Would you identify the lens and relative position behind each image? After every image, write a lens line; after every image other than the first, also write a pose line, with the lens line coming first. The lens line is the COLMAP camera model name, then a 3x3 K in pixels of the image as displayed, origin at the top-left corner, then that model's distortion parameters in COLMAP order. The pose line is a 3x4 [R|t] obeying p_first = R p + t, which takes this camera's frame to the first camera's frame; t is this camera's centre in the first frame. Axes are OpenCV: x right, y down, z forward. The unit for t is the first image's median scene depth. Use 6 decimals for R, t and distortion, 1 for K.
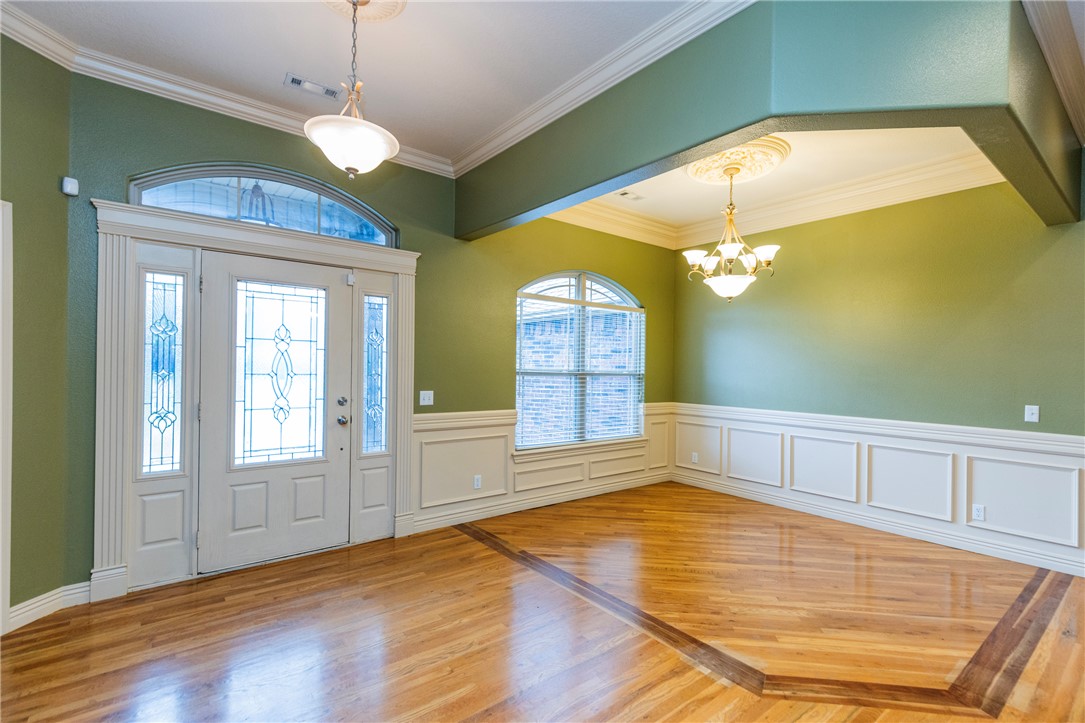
lens RADIAL K [[494.6, 0, 549.2], [0, 494.6, 363.1], [0, 0, 1]] dist [0.007087, -0.003083]
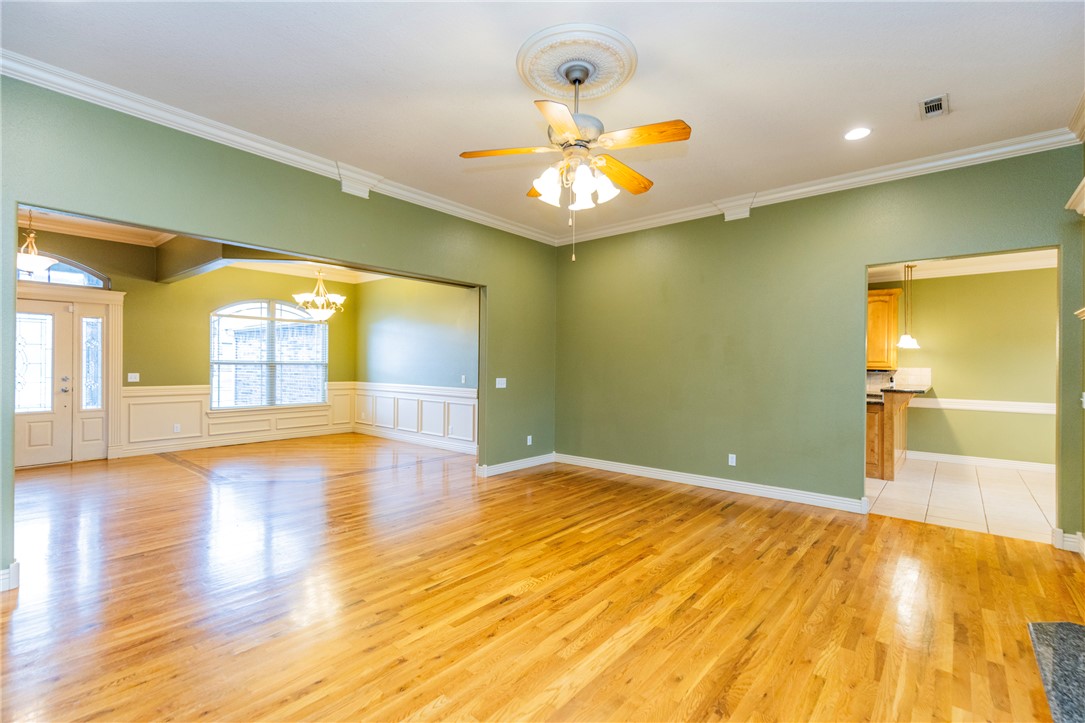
lens RADIAL K [[496.0, 0, 557.4], [0, 496.0, 359.4], [0, 0, 1]] dist [0.008927, 0.002258]
pose [[0.978197, -0.006593, 0.207576, 0.827707], [0.005936, 0.999975, 0.003787, 0.010758], [-0.207596, -0.002472, 0.978212, -0.988250]]
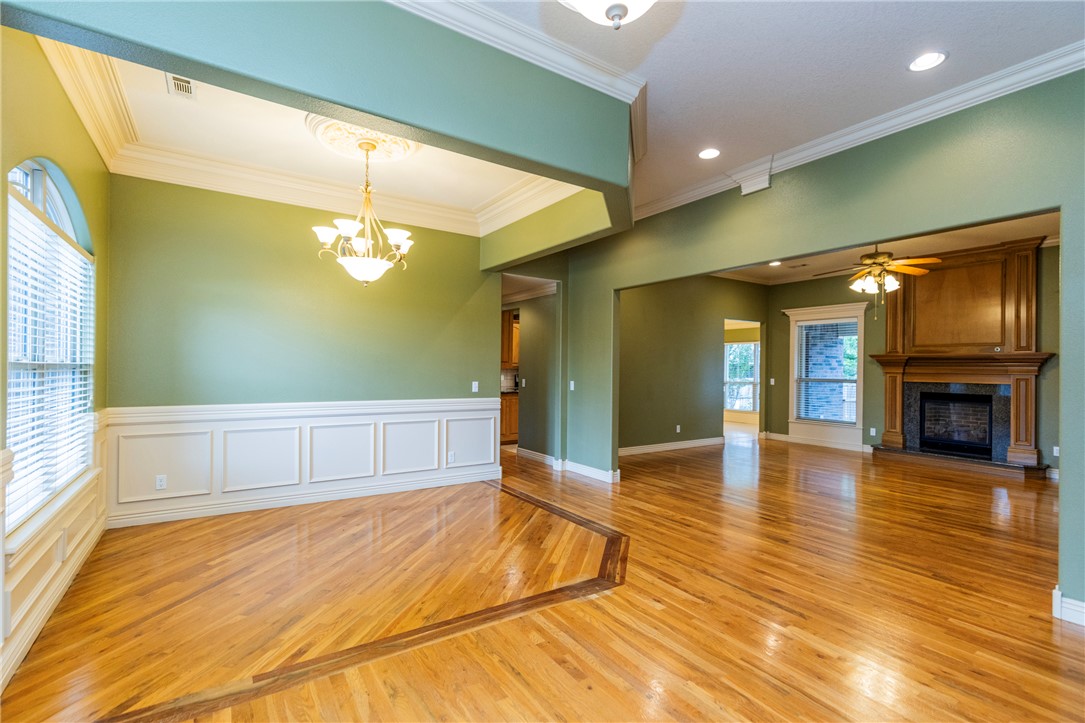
lens RADIAL K [[494.6, 0, 555.9], [0, 494.6, 363.9], [0, 0, 1]] dist [0.007087, -0.003083]
pose [[0.076641, -0.010095, 0.997008, -0.531307], [-0.021231, 0.999705, 0.011755, 0.003154], [-0.996833, -0.022069, 0.076404, 0.558265]]
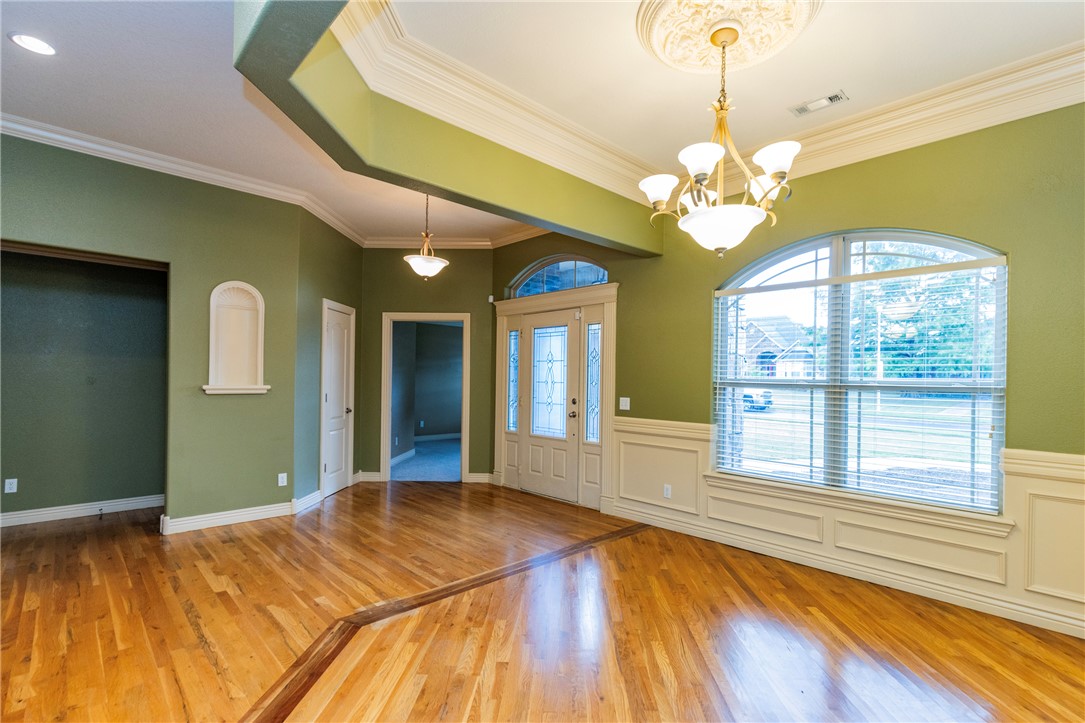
lens RADIAL K [[494.6, 0, 556.9], [0, 494.6, 379.2], [0, 0, 1]] dist [0.007087, -0.003083]
pose [[0.099192, -0.013160, -0.994981, 0.908335], [-0.002427, 0.999906, -0.013467, 0.028737], [0.995065, 0.003751, 0.099151, 0.732625]]
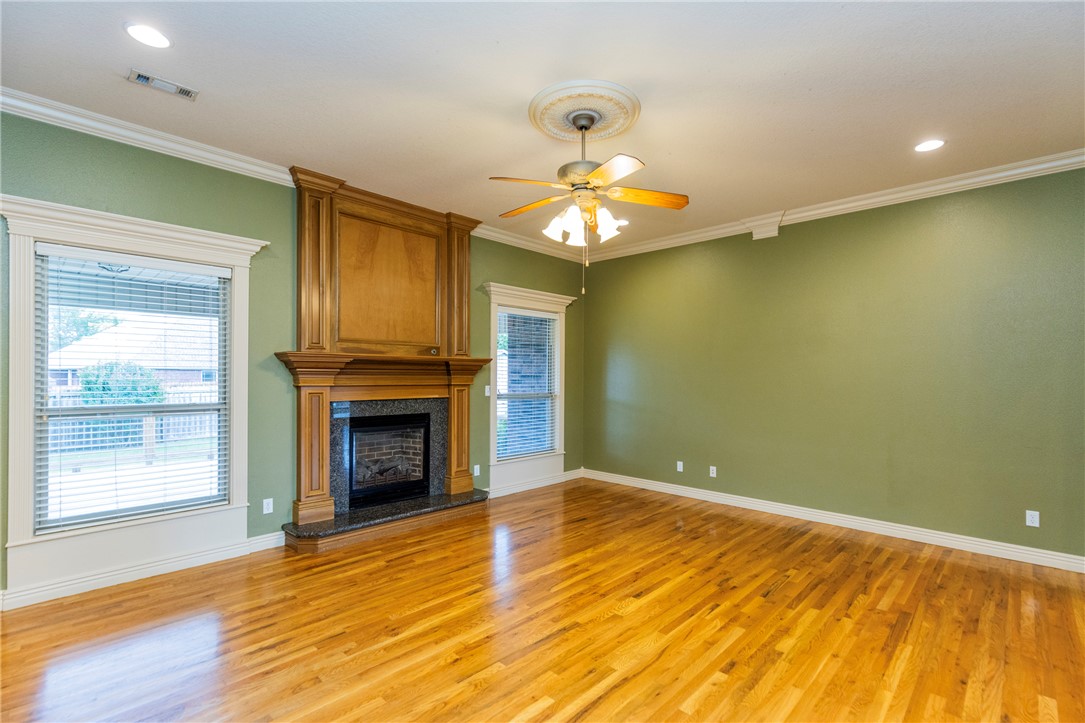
lens RADIAL K [[494.6, 0, 557.7], [0, 494.6, 380.9], [0, 0, 1]] dist [0.007087, -0.003083]
pose [[-0.988940, -0.023228, -0.146486, 1.158298], [-0.023212, 0.999729, -0.001819, 0.009939], [0.146489, 0.001601, -0.989211, 0.497034]]
